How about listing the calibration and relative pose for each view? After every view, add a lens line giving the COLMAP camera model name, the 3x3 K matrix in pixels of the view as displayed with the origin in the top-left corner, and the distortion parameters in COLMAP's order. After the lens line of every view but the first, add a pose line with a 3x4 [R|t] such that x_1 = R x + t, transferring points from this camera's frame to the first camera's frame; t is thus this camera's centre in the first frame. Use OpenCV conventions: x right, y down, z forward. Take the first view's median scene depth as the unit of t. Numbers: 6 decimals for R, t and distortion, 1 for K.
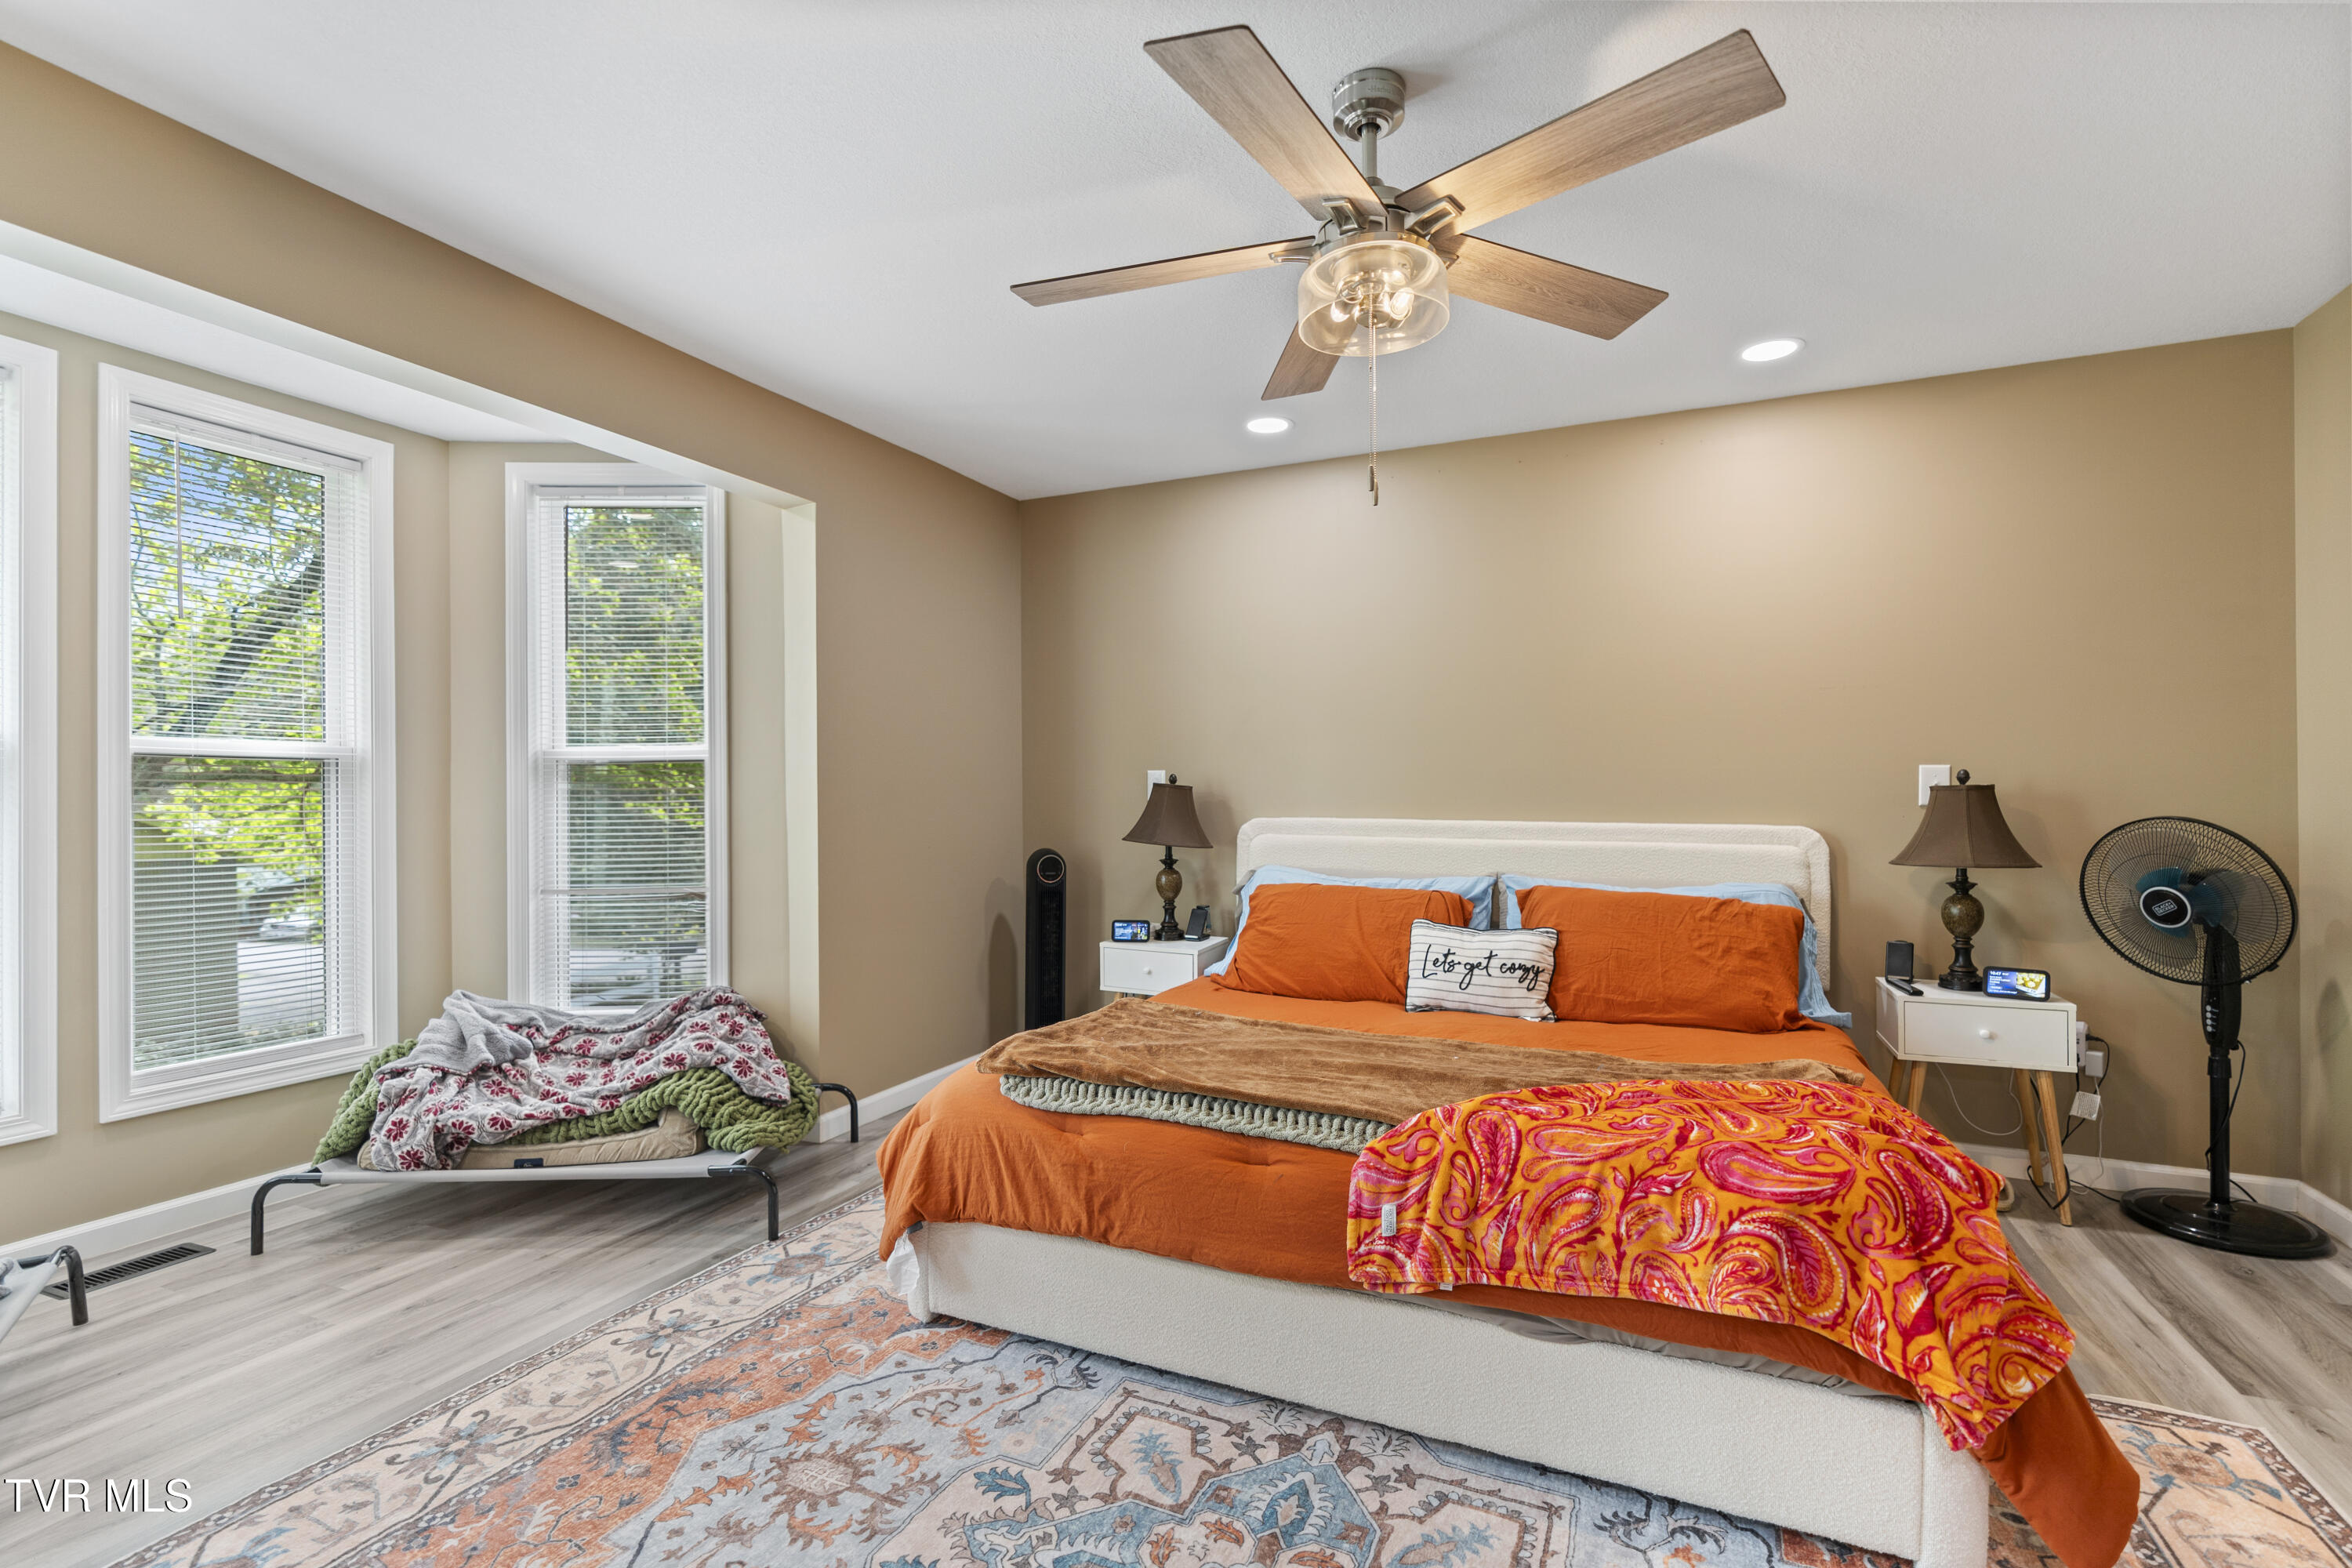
lens RADIAL K [[1070.0, 0, 1176.0], [0, 1070.0, 784.0], [0, 0, 1]] dist [-0.002497, 0.000546]
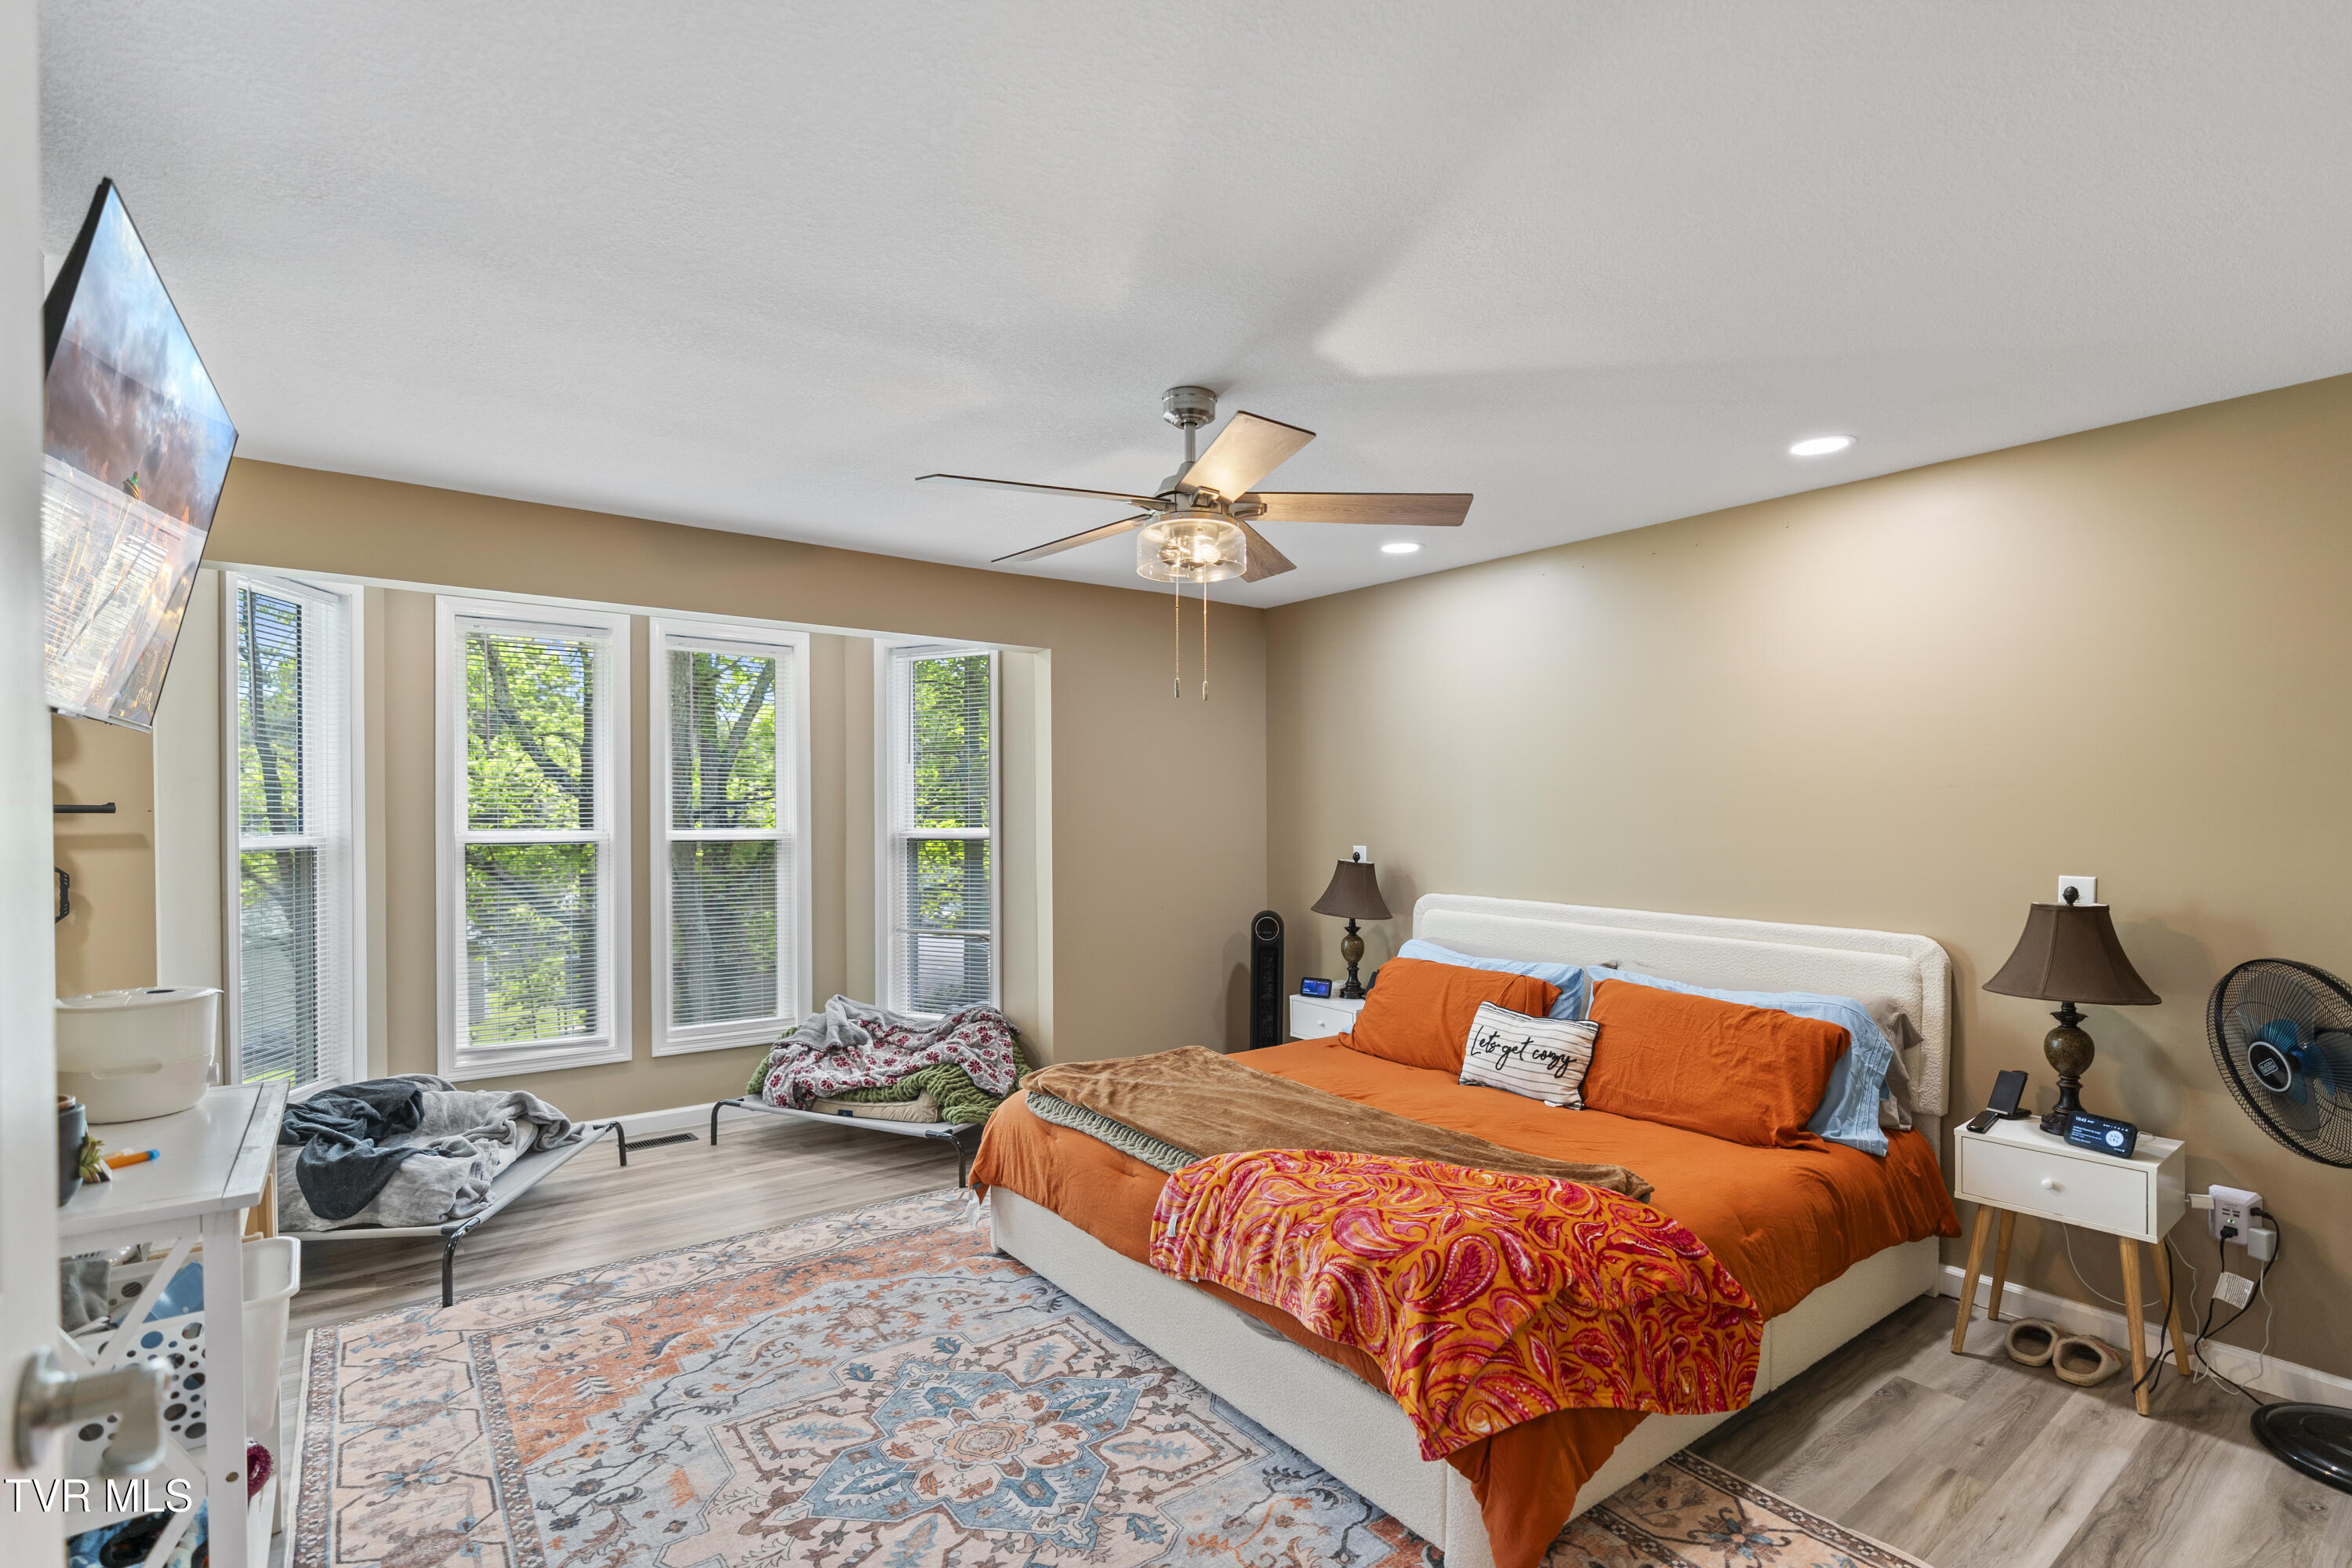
lens RADIAL K [[1097.5, 0, 1189.3], [0, 1097.5, 816.3], [0, 0, 1]] dist [-0.001724, 0.000592]
pose [[0.884822, 0.006067, -0.465891, 0.557545], [0.000923, 0.999890, 0.014775, -0.093541], [0.465929, -0.013503, 0.884719, -0.157934]]
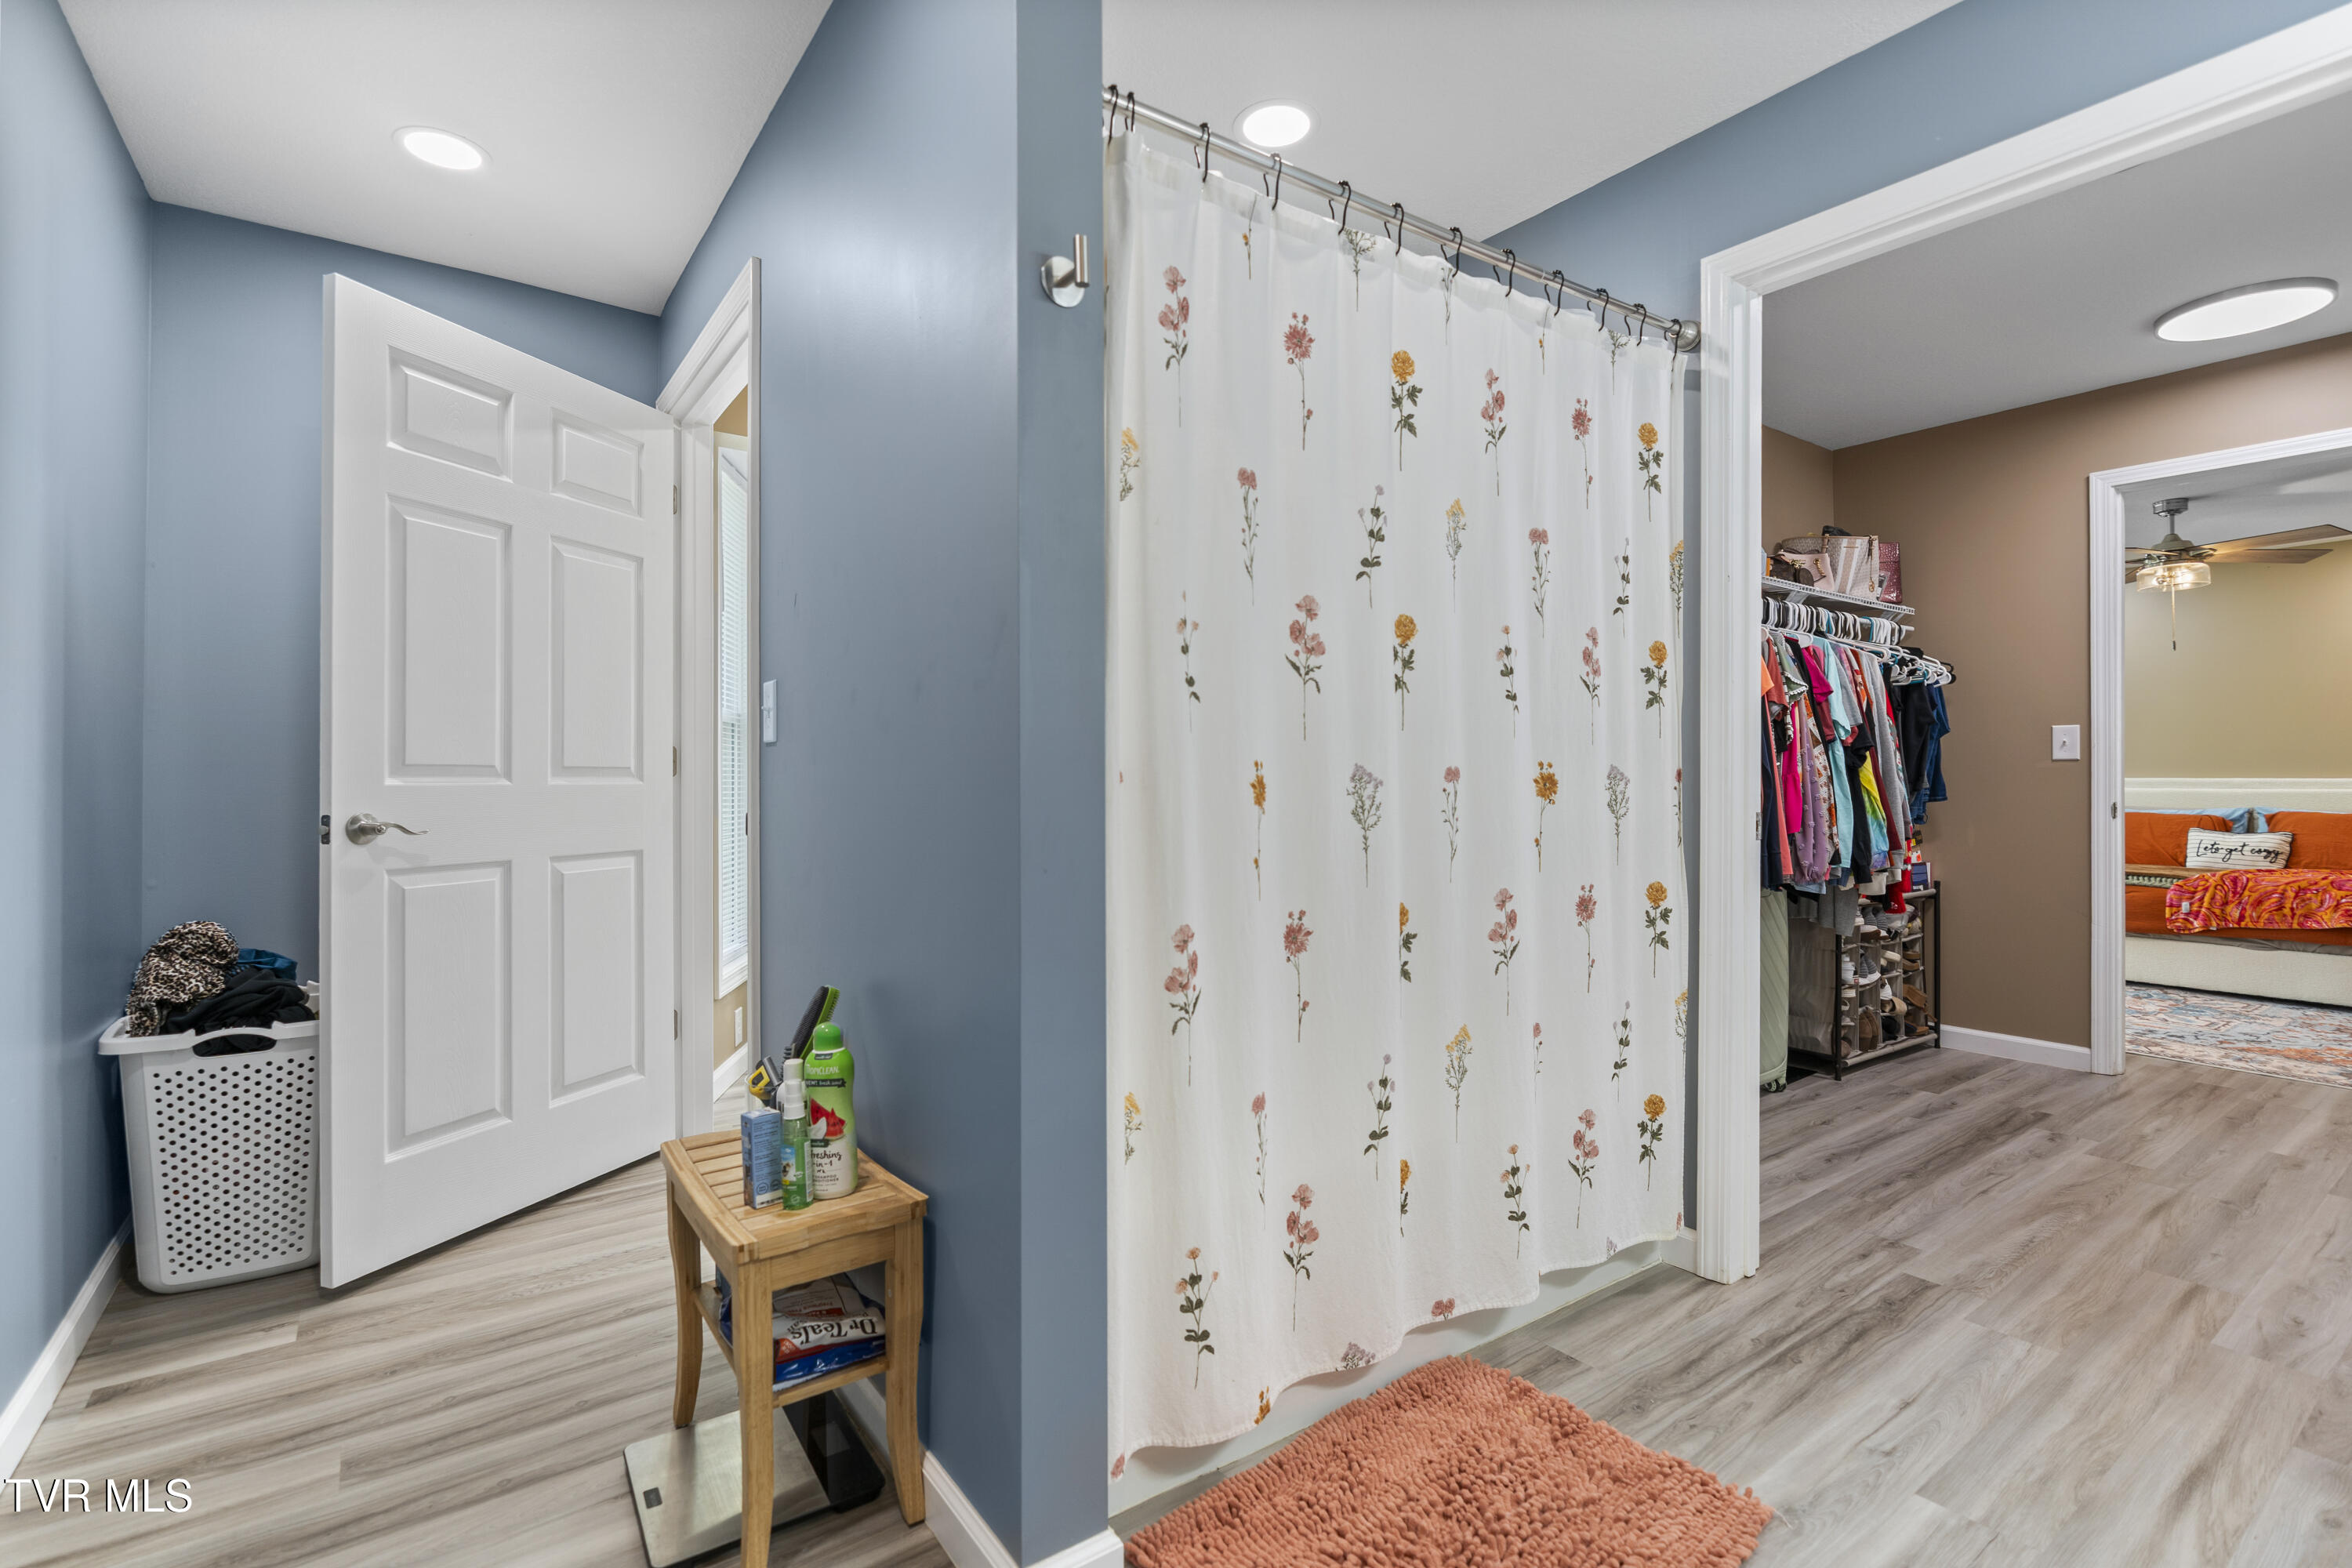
lens RADIAL K [[1070.0, 0, 1176.0], [0, 1070.0, 784.0], [0, 0, 1]] dist [-0.002497, 0.000546]
pose [[0.865956, -0.003646, -0.500107, -0.447084], [0.009029, 0.999924, 0.008345, 0.019153], [0.500039, -0.011742, 0.865923, -1.775715]]
